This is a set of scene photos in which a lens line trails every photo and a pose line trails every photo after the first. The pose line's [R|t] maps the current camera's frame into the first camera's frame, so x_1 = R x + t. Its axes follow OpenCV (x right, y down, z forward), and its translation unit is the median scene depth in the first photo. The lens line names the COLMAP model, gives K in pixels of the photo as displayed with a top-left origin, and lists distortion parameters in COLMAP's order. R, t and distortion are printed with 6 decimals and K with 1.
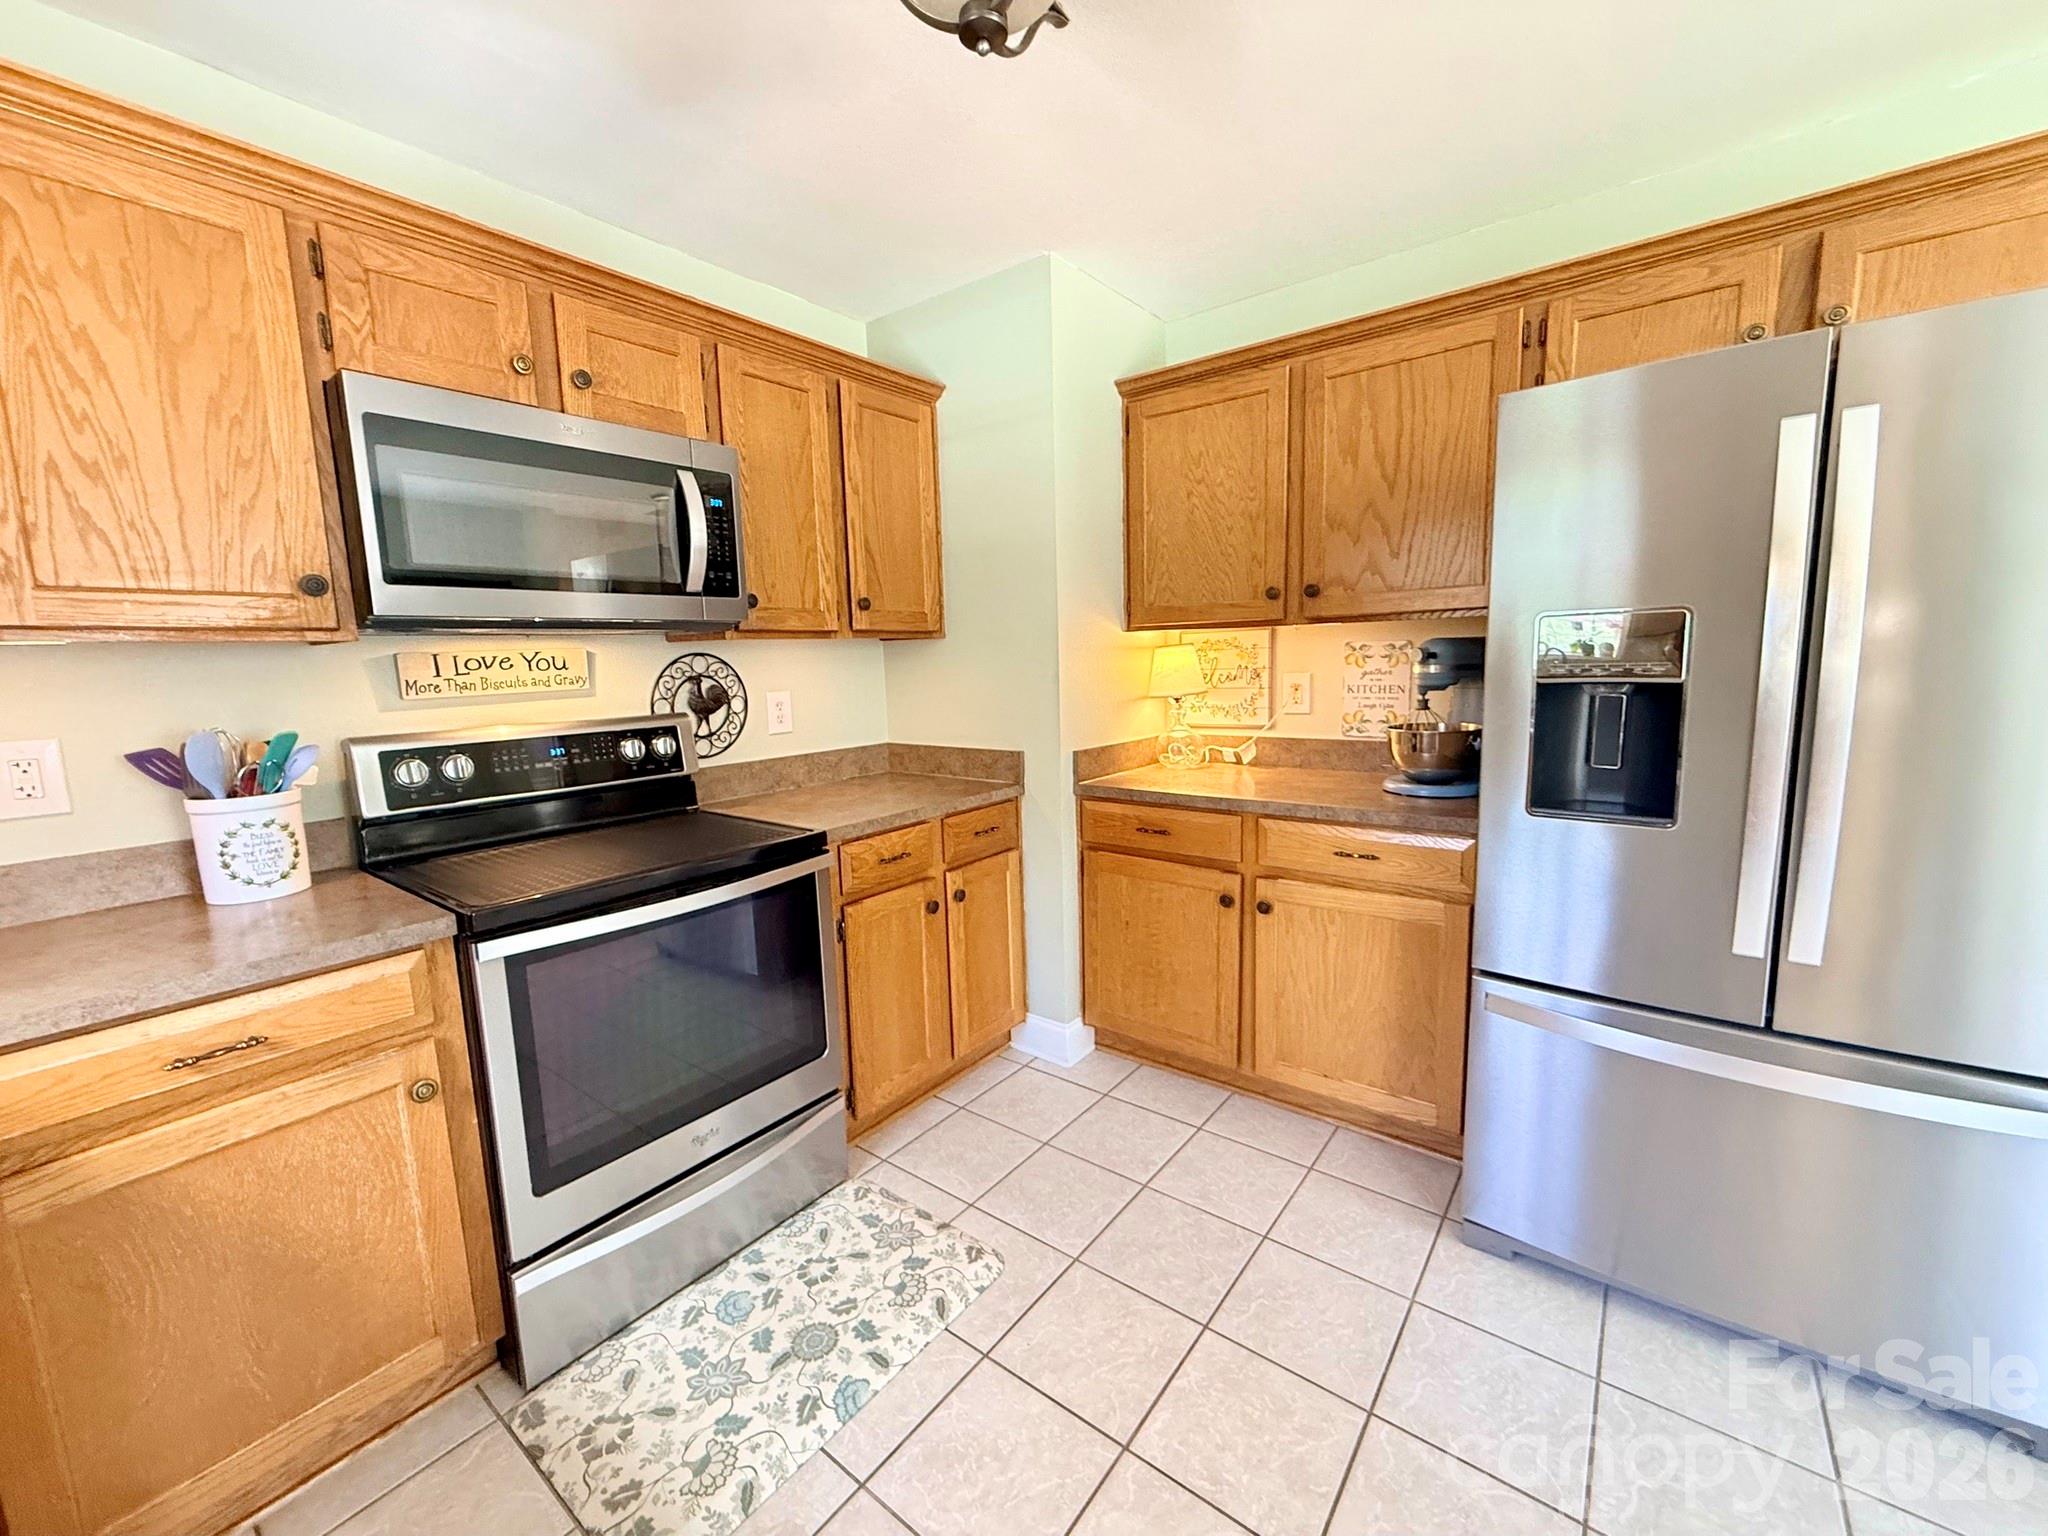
lens RADIAL K [[814.4, 0, 1018.2], [0, 814.4, 765.6], [0, 0, 1]] dist [-0.000910, -0.000264]
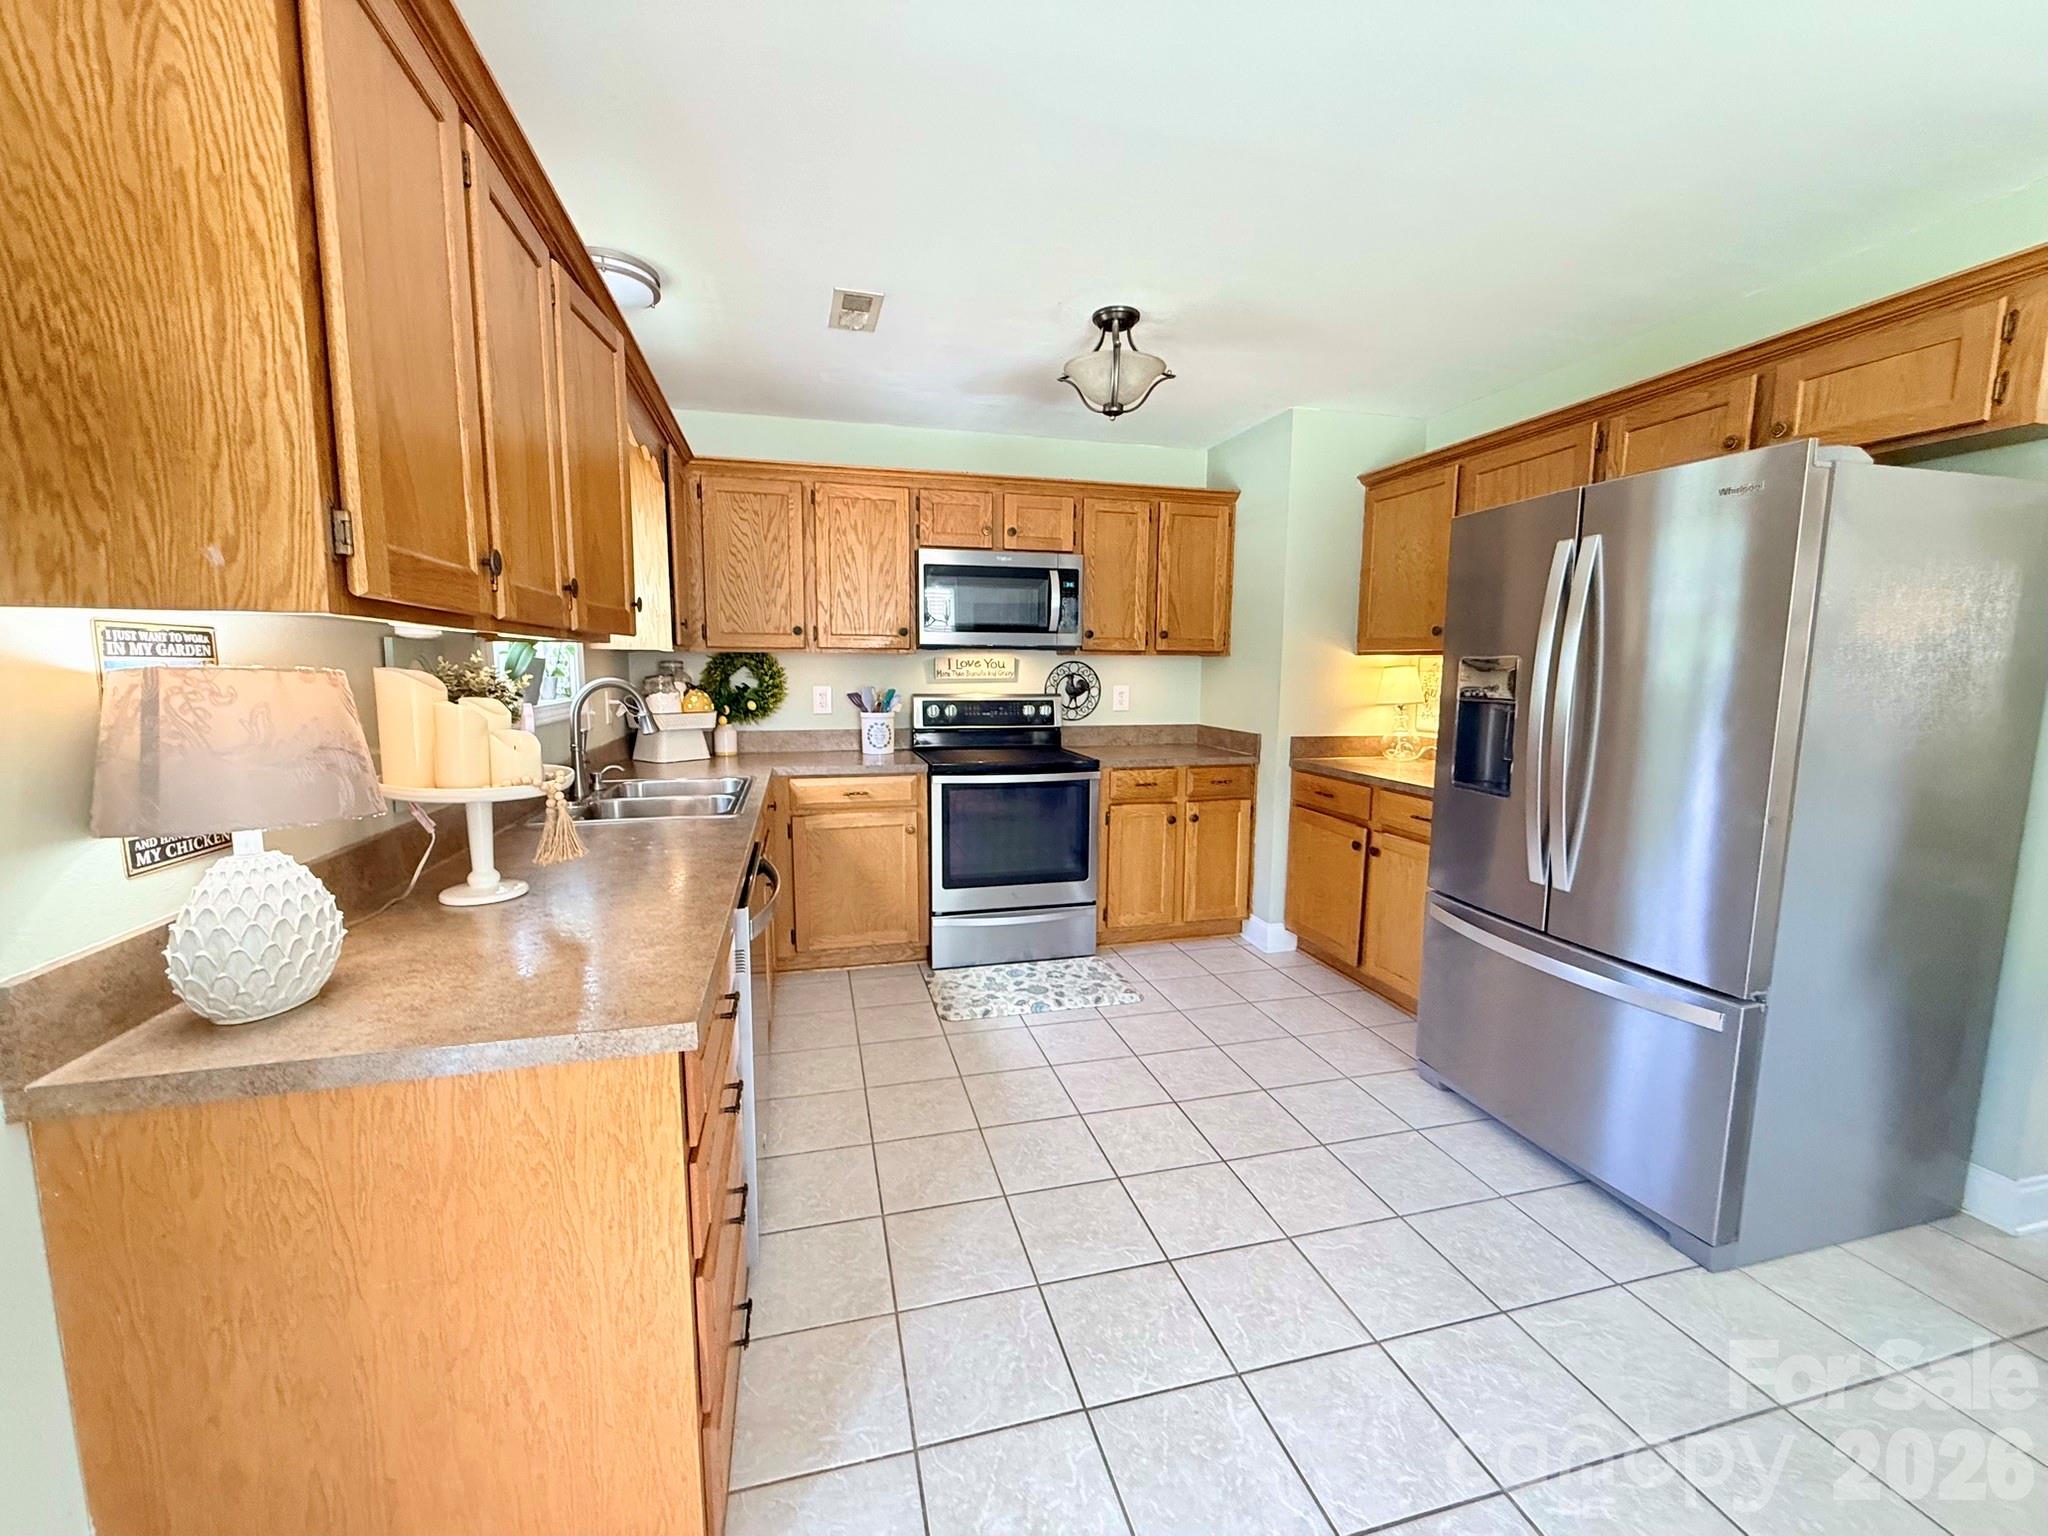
lens RADIAL K [[814.4, 0, 1018.4], [0, 814.4, 763.2], [0, 0, 1]] dist [-0.000910, -0.000264]
pose [[0.794372, 0.107829, -0.597784, 0.790684], [-0.111144, 0.993306, 0.031479, 0.054006], [0.597177, 0.041434, 0.801039, -0.649167]]
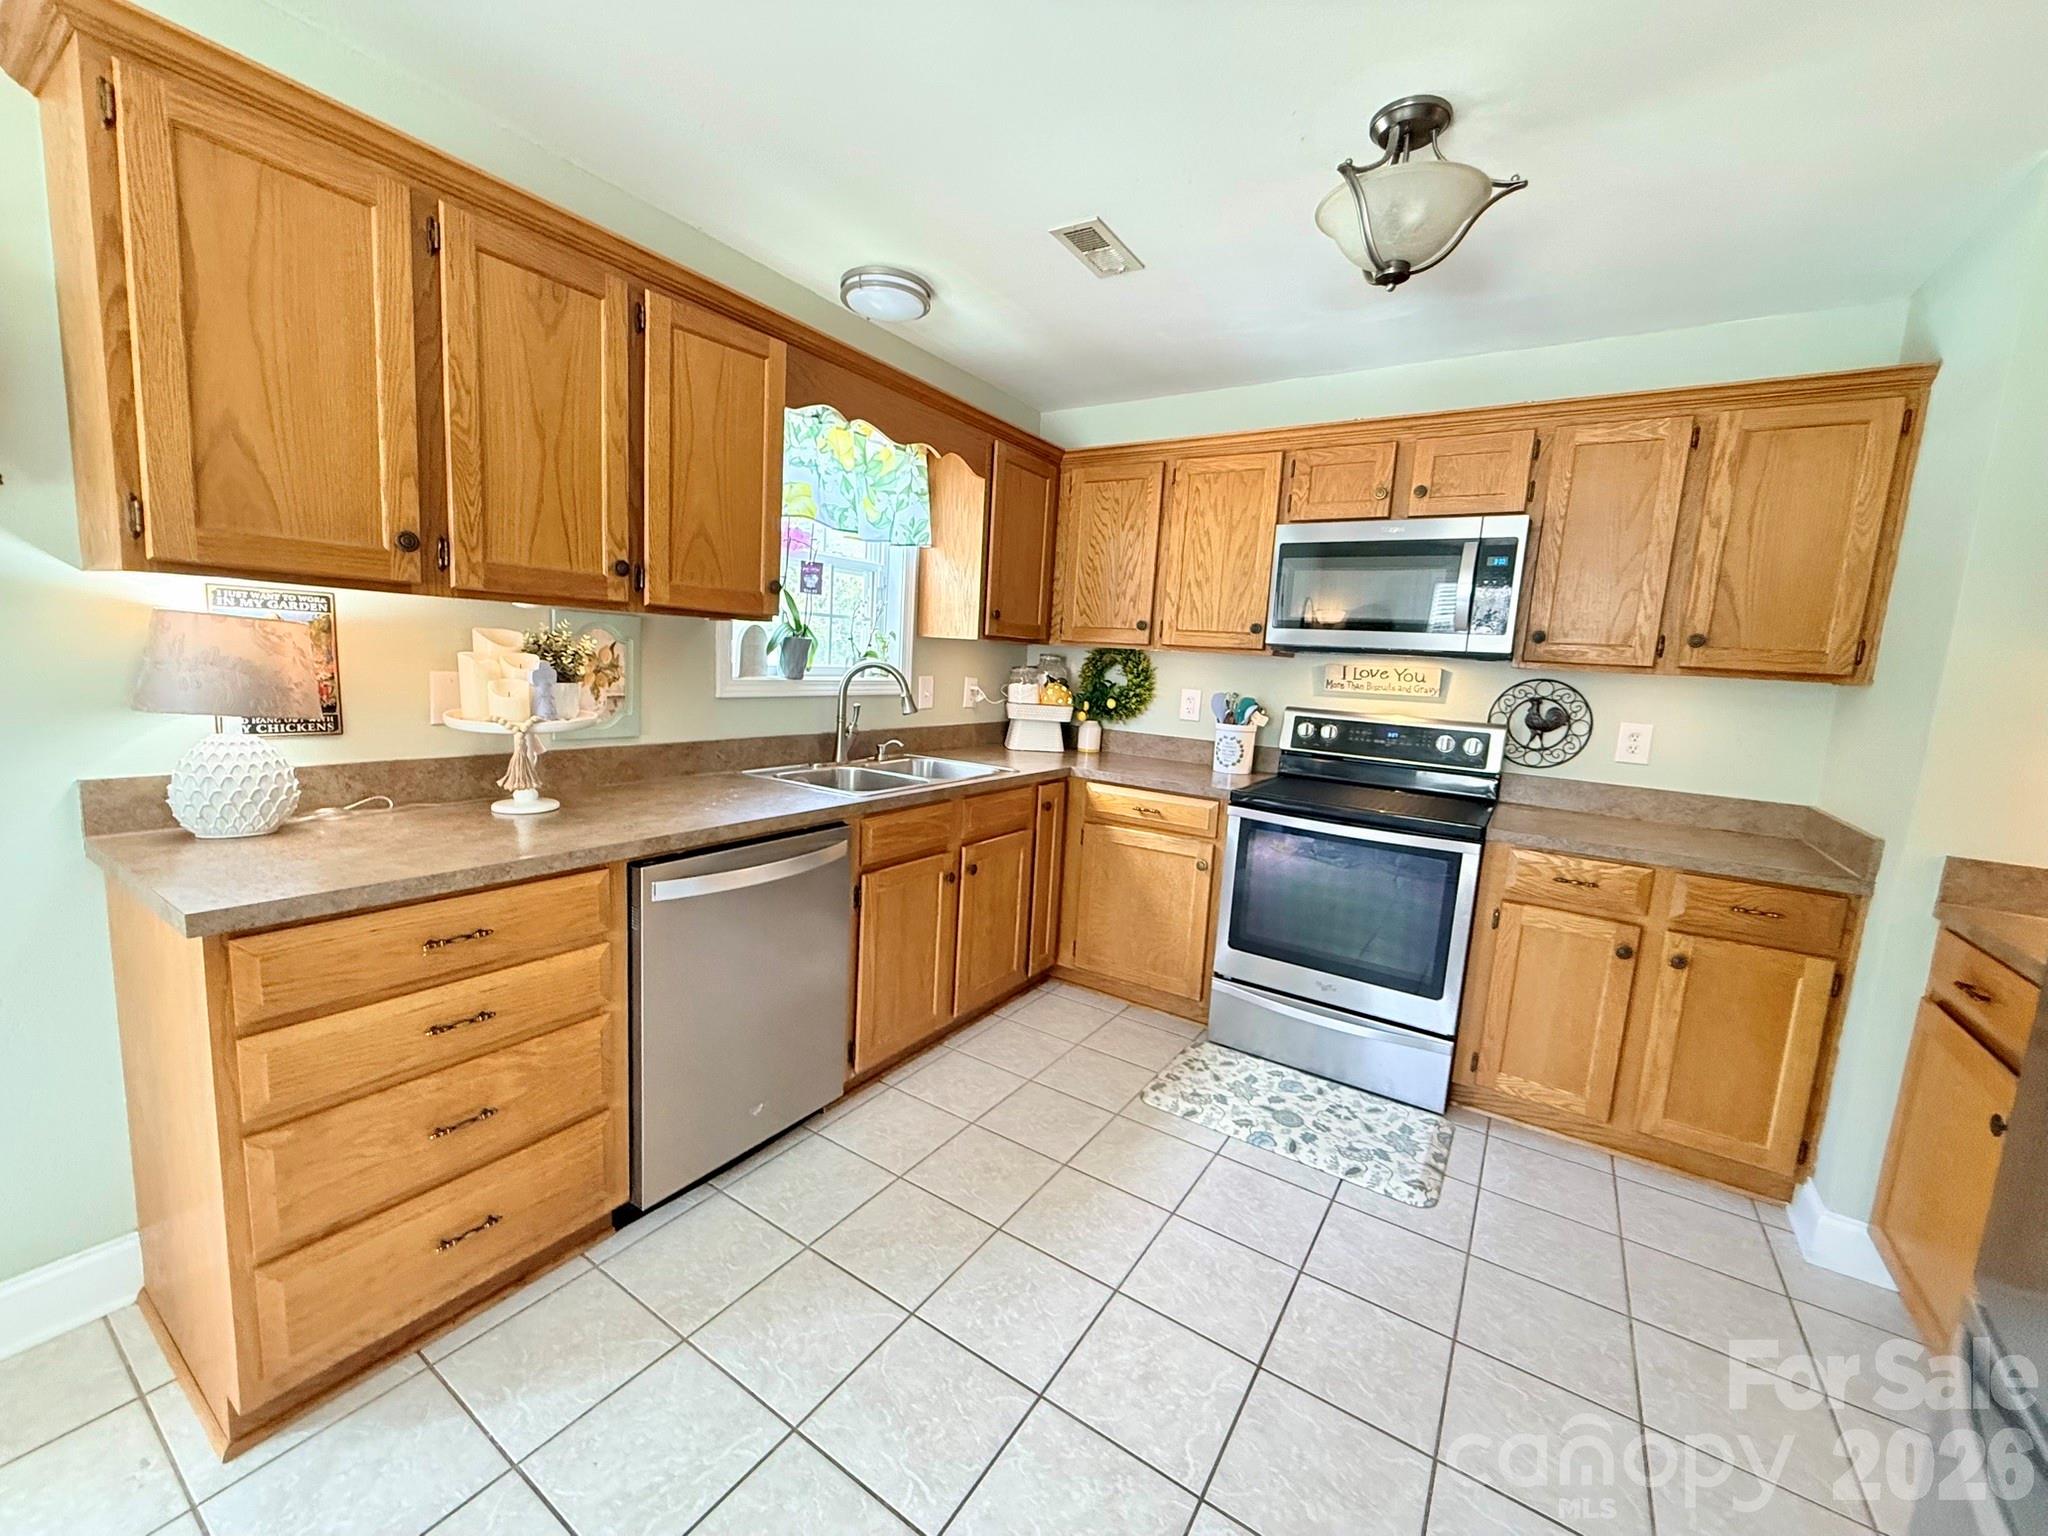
lens RADIAL K [[814.4, 0, 1017.2], [0, 814.4, 763.4], [0, 0, 1]] dist [-0.000910, -0.000264]
pose [[0.076509, 0.165269, -0.983276, 0.962198], [-0.194887, 0.969624, 0.147810, -0.059279], [0.977837, 0.180319, 0.106394, 0.189351]]
